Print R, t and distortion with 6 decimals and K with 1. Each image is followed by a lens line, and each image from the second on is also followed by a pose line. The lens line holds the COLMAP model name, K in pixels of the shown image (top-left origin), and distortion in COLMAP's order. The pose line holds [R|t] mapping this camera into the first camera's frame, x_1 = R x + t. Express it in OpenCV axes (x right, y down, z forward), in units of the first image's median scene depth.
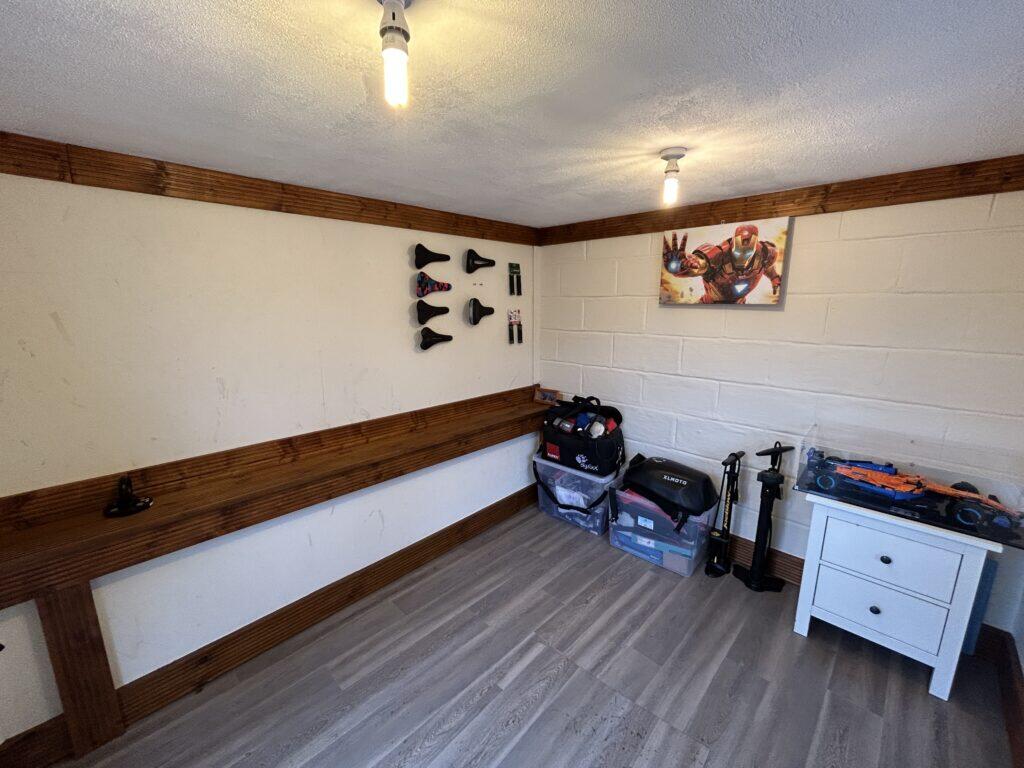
lens RADIAL K [[415.5, 0, 510.4], [0, 415.5, 383.4], [0, 0, 1]] dist [-0.002391, 0.000251]
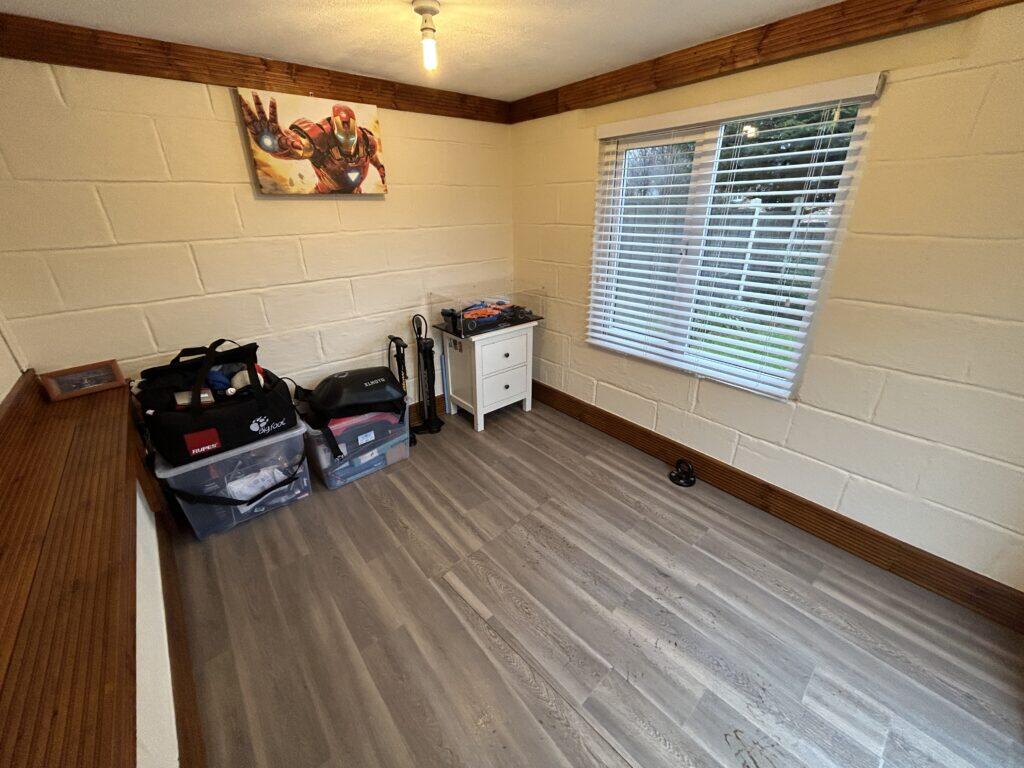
lens RADIAL K [[415.5, 0, 510.4], [0, 415.5, 383.4], [0, 0, 1]] dist [-0.002391, 0.000251]
pose [[0.096492, -0.398843, 0.911929, -0.487449], [0.206573, 0.904279, 0.373639, -0.071516], [-0.973662, 0.152327, 0.169646, 0.513487]]
